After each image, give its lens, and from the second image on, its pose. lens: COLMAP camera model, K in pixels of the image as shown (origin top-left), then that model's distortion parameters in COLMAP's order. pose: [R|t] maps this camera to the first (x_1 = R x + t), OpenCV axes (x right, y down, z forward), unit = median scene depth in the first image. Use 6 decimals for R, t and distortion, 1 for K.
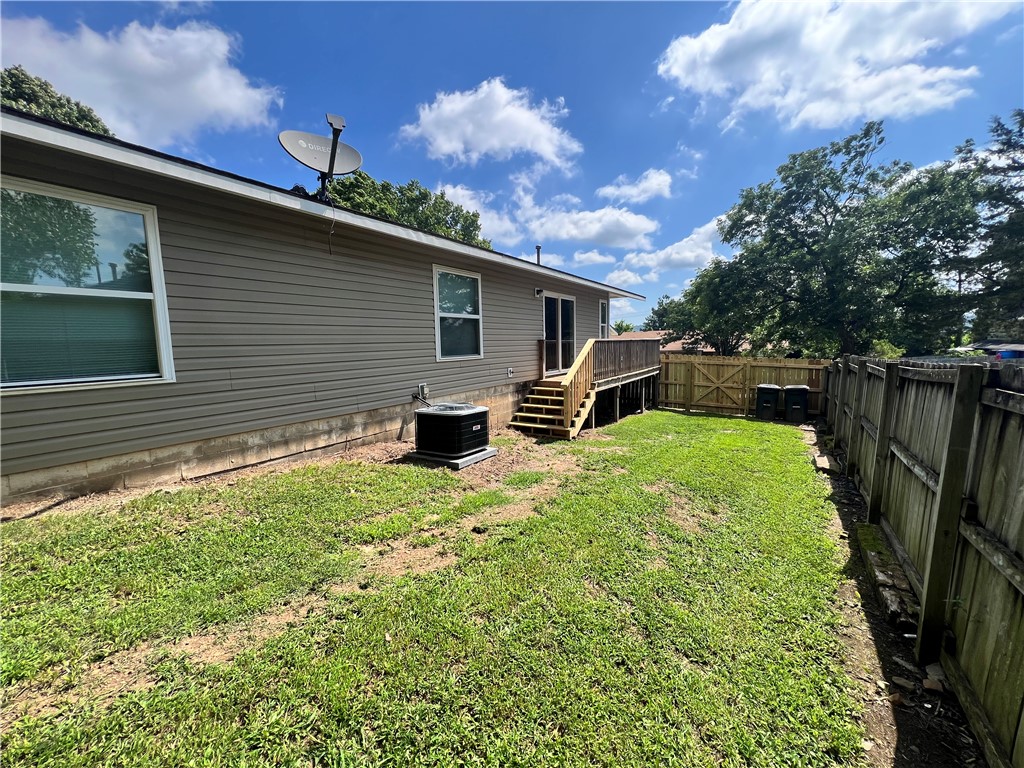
lens RADIAL K [[420.2, 0, 515.9], [0, 420.2, 388.6], [0, 0, 1]] dist [-0.001555, -0.000119]
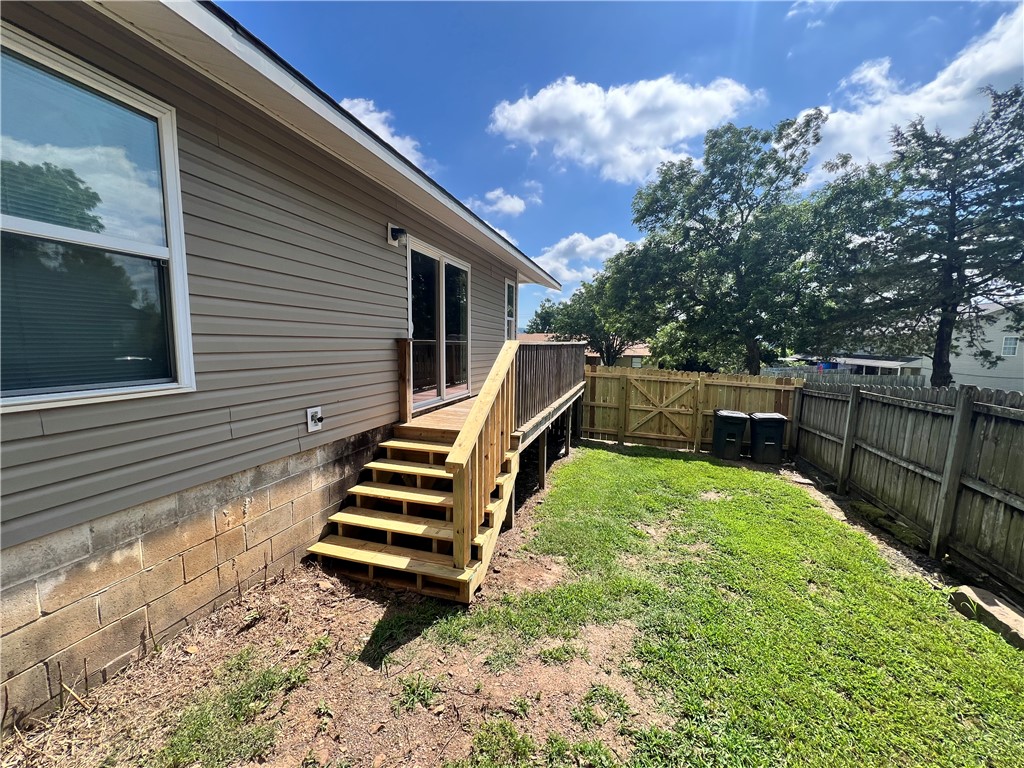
lens RADIAL K [[420.2, 0, 519.2], [0, 420.2, 385.6], [0, 0, 1]] dist [-0.001555, -0.000119]
pose [[0.958291, 0.004232, 0.285763, 0.045653], [-0.002330, 0.999973, -0.006996, -0.053749], [-0.285785, 0.006039, 0.958275, 0.455759]]
